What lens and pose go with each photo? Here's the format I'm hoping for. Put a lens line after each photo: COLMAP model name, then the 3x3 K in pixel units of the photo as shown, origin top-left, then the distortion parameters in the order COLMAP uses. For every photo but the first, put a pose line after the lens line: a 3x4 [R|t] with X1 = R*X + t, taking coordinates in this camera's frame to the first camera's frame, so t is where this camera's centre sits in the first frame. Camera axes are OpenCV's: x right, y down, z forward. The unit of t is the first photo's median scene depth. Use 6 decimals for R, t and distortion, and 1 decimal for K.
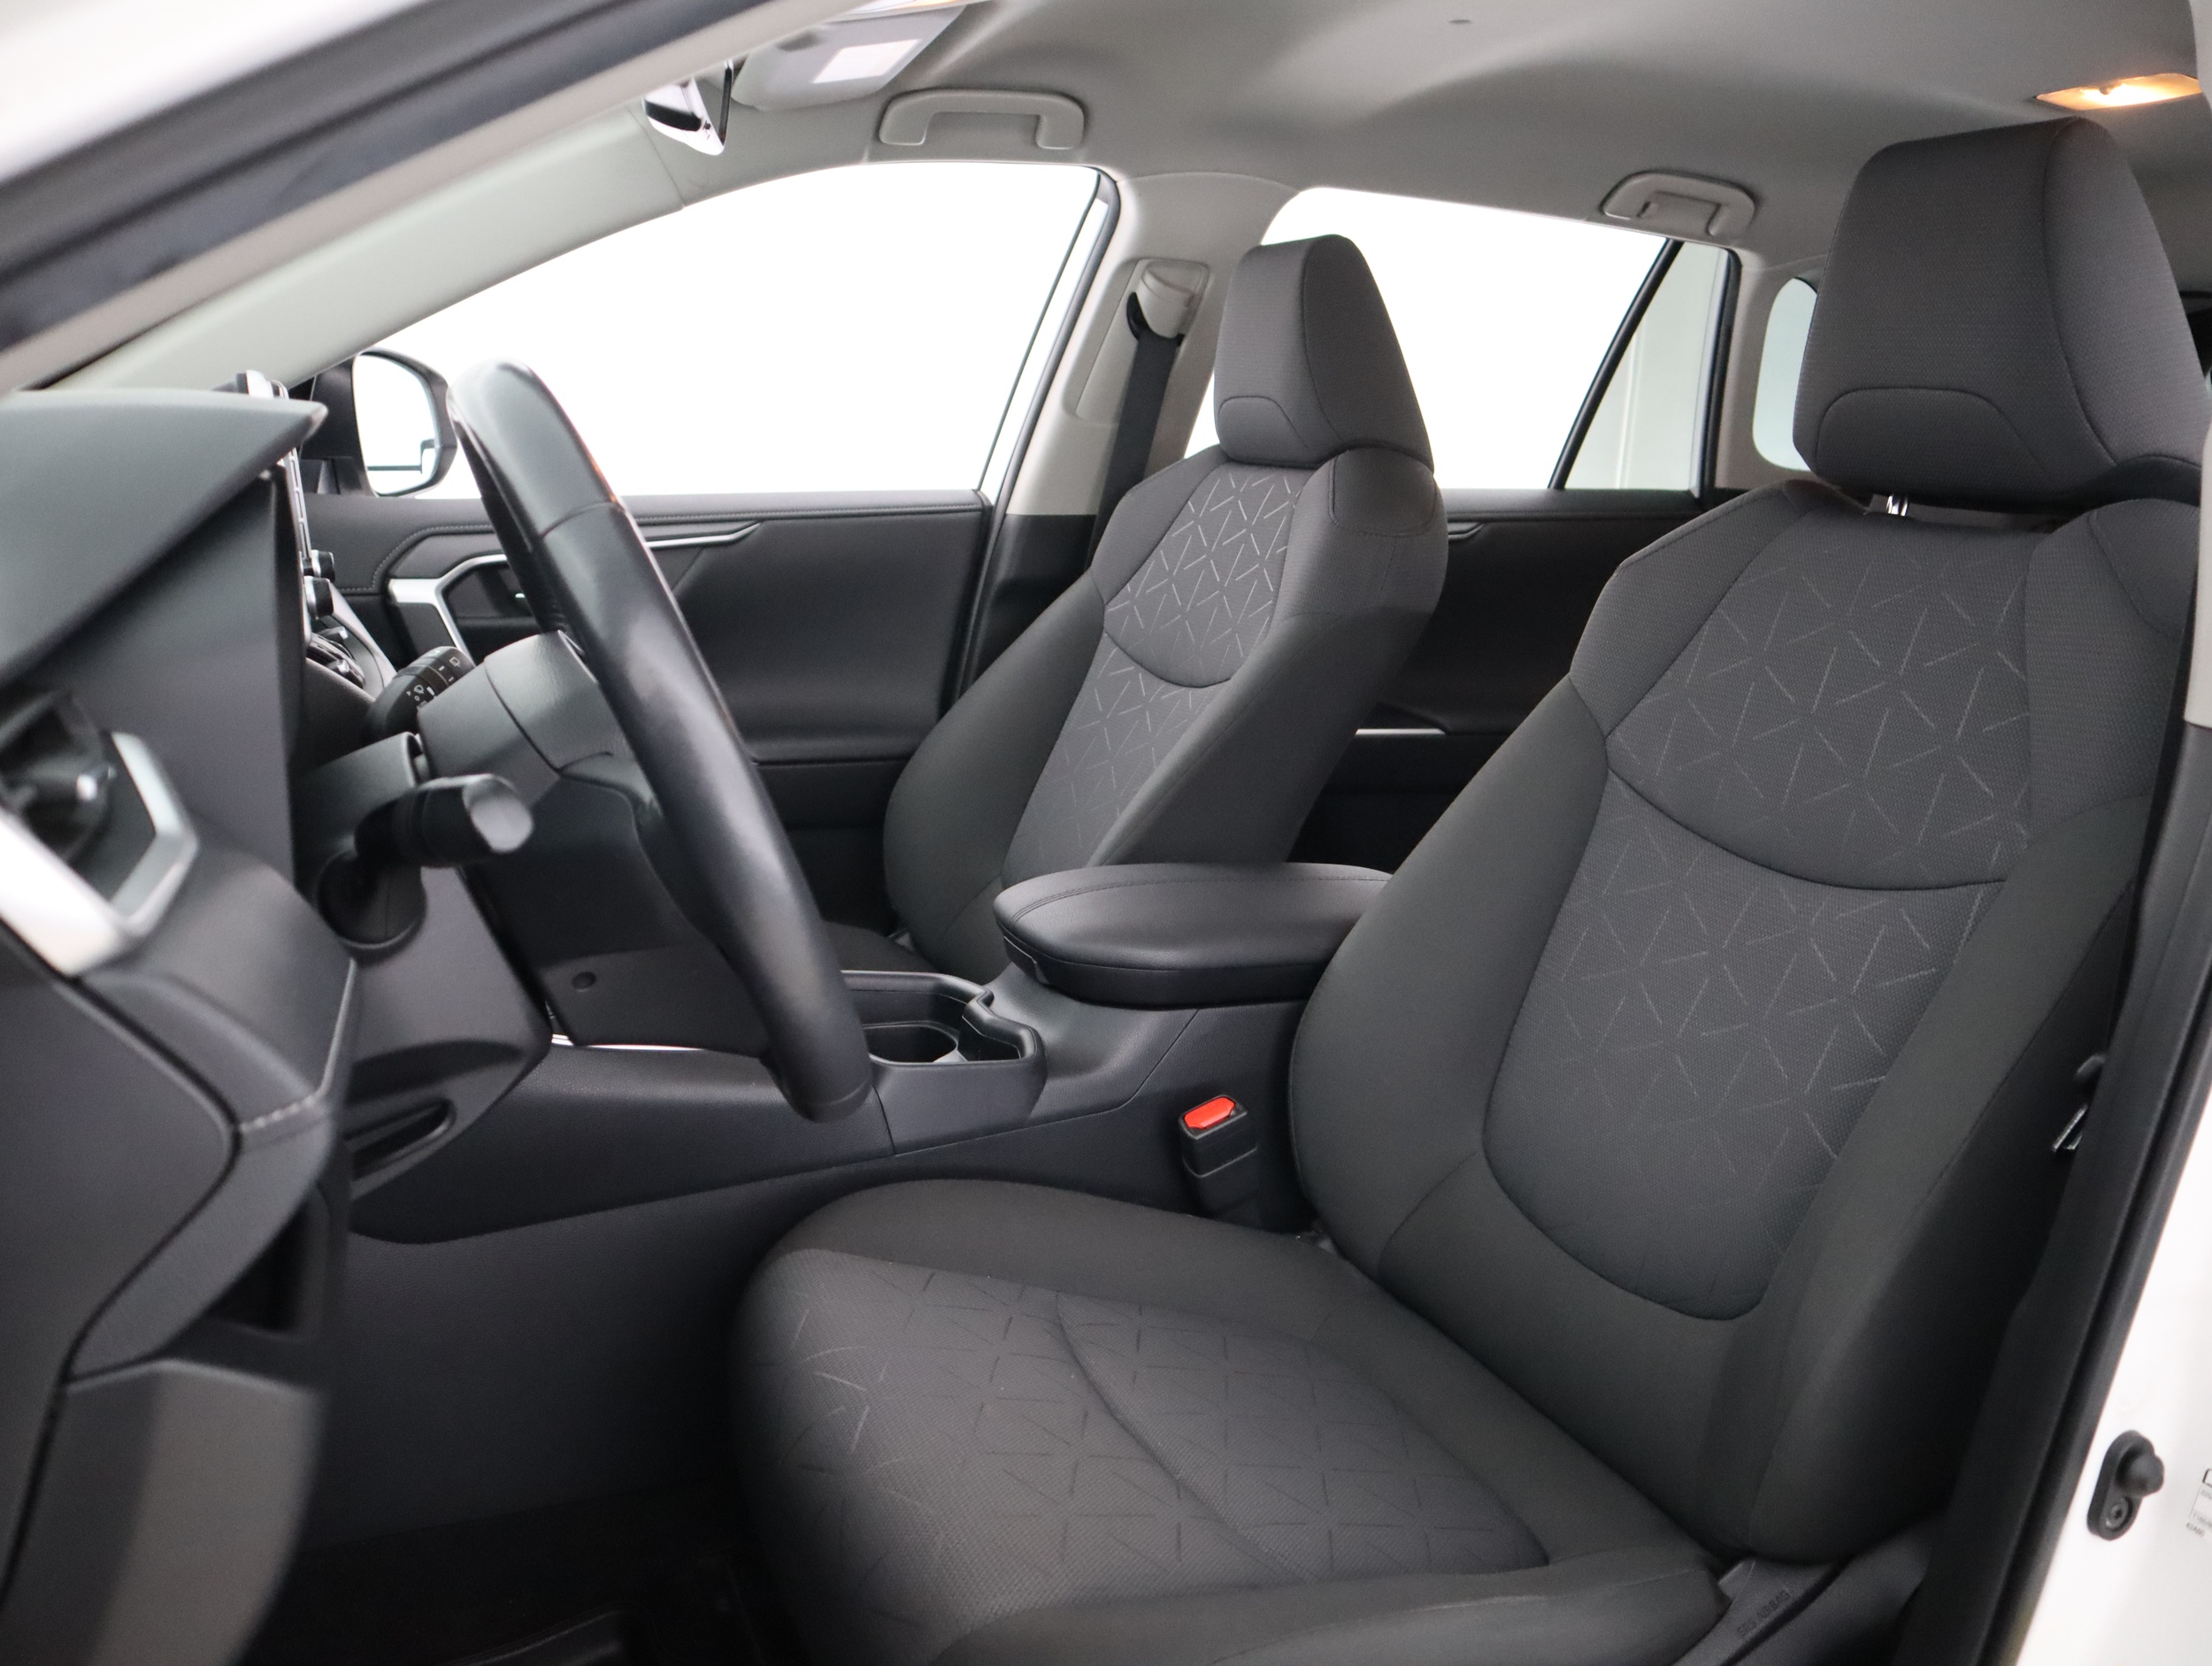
lens RADIAL K [[1761.0, 0, 1125.2], [0, 1761.0, 838.9], [0, 0, 1]] dist [-0.122042, 0.088886]
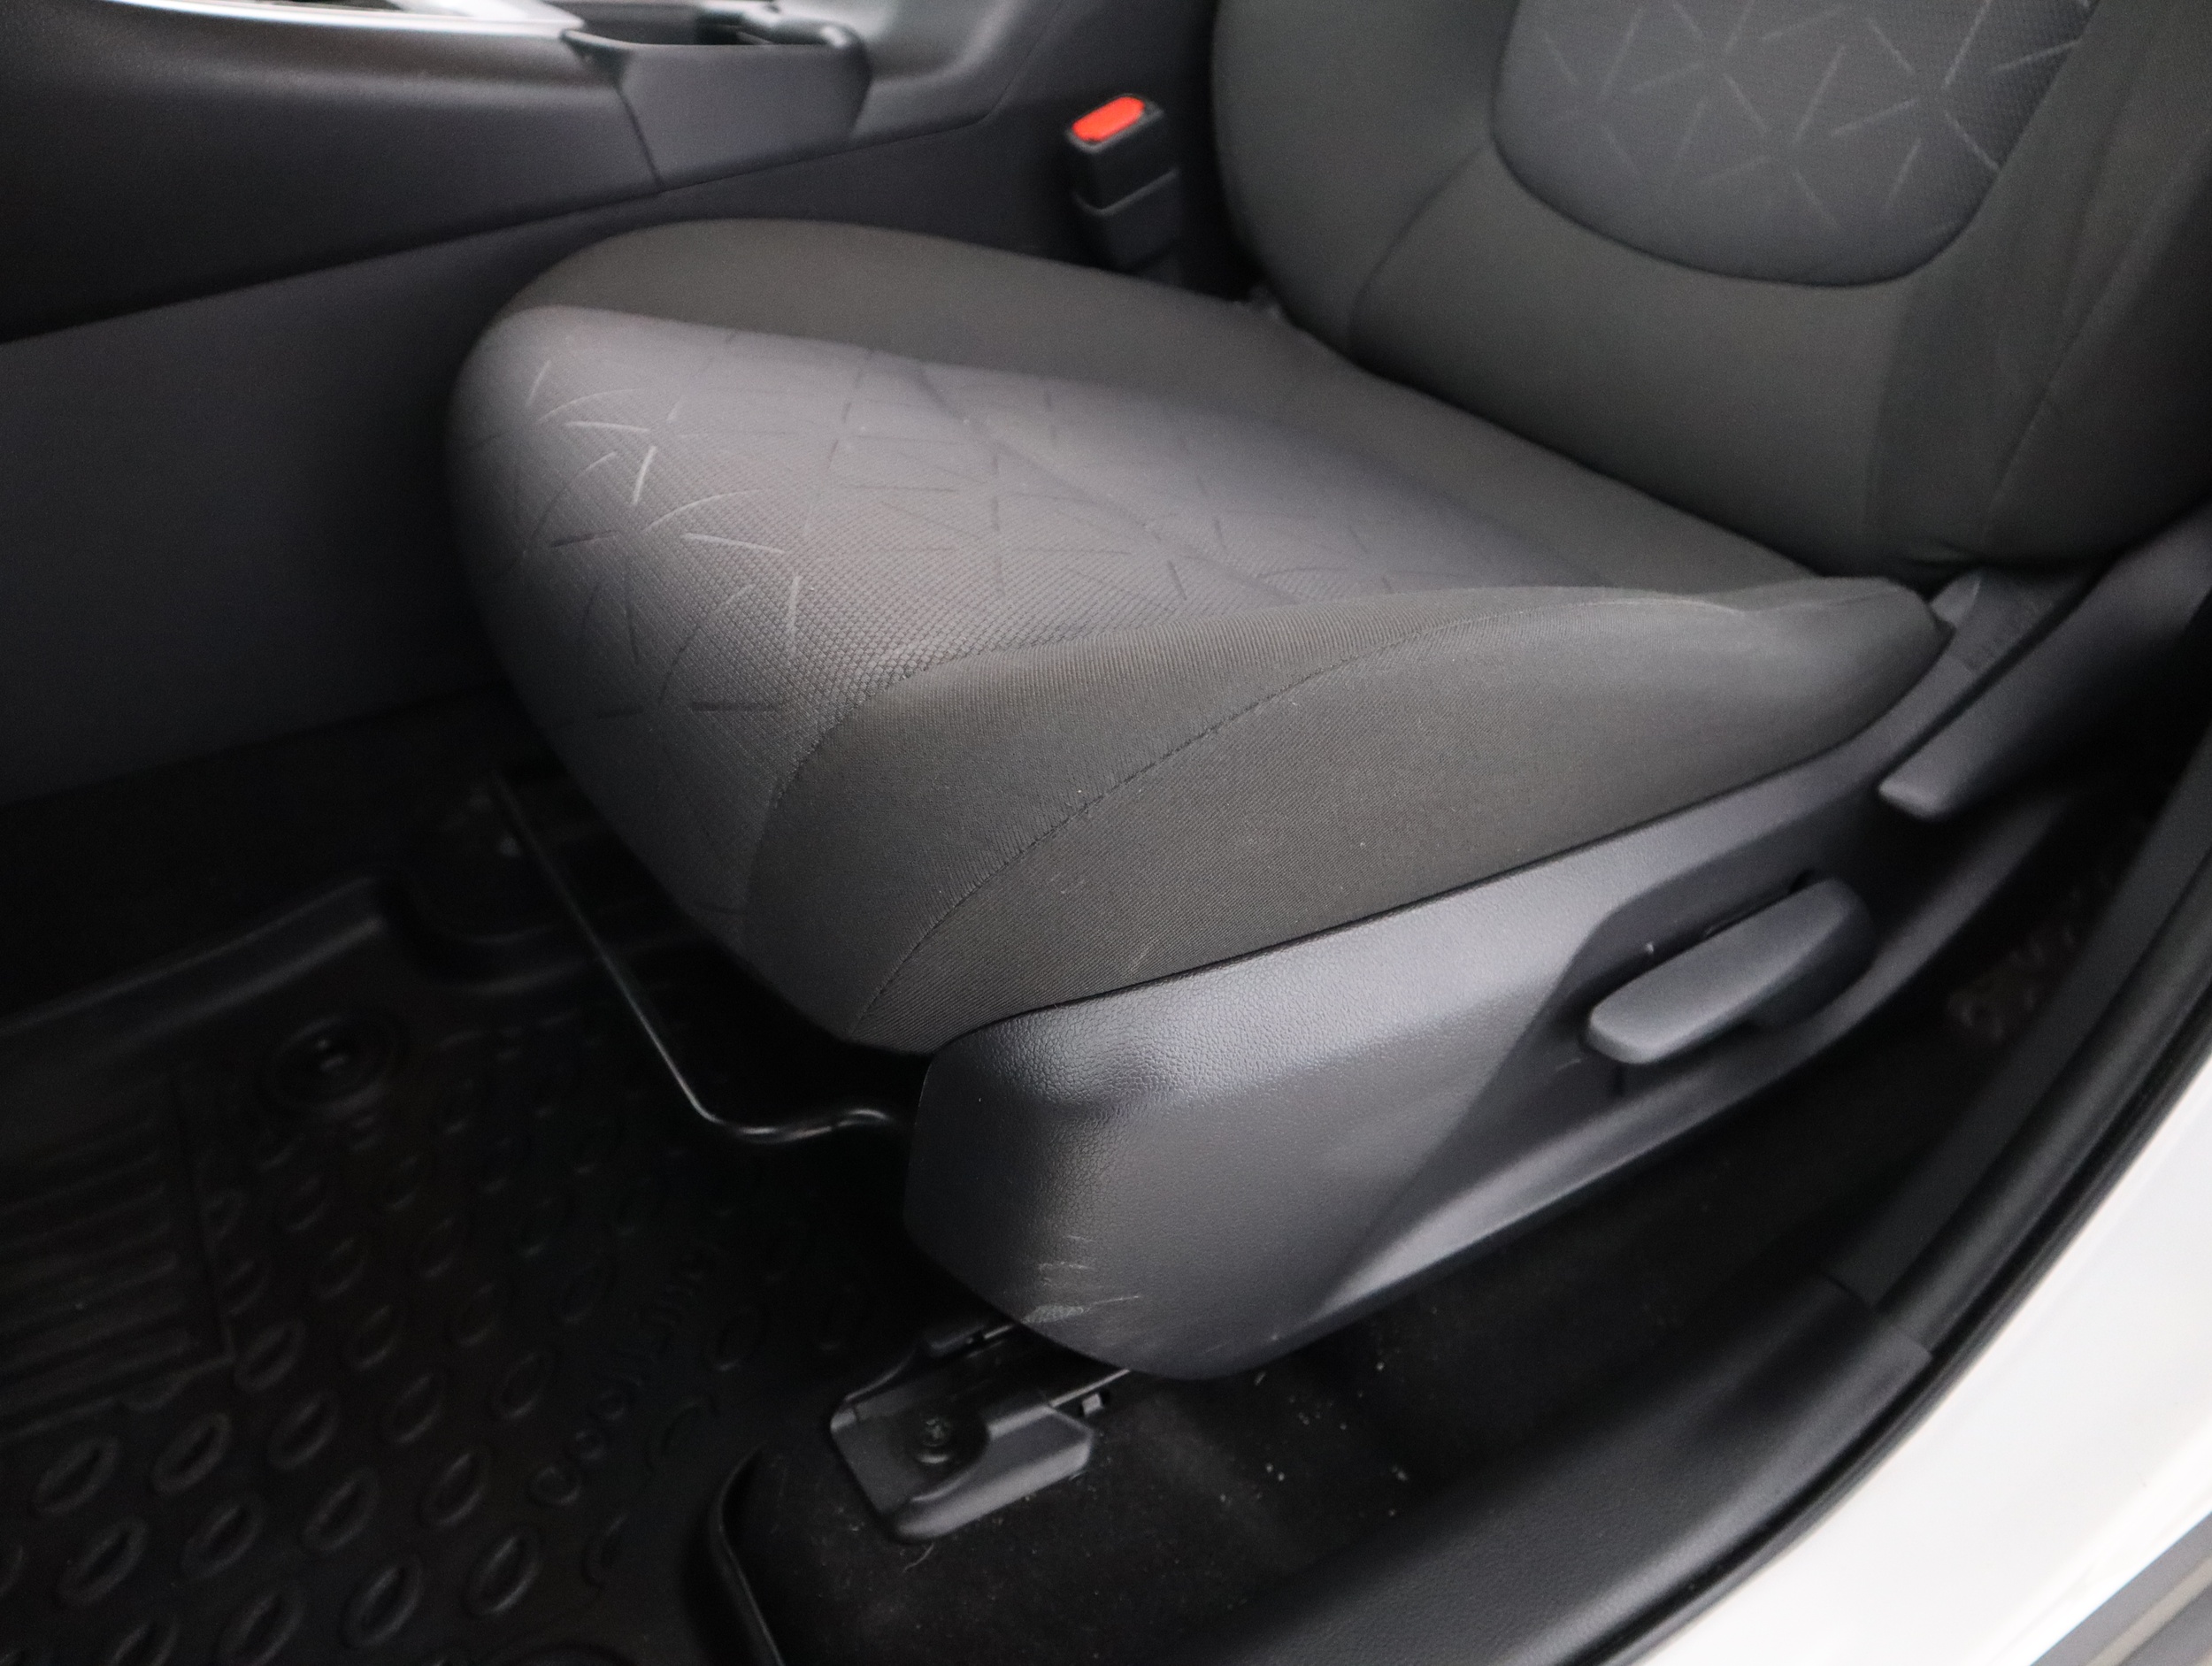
lens RADIAL K [[1761.0, 0, 1125.2], [0, 1761.0, 838.9], [0, 0, 1]] dist [-0.122042, 0.088886]
pose [[0.990819, -0.100675, 0.090232, -0.038233], [0.063553, 0.935934, 0.346393, 0.194818], [-0.119325, -0.337478, 0.933740, 0.264444]]
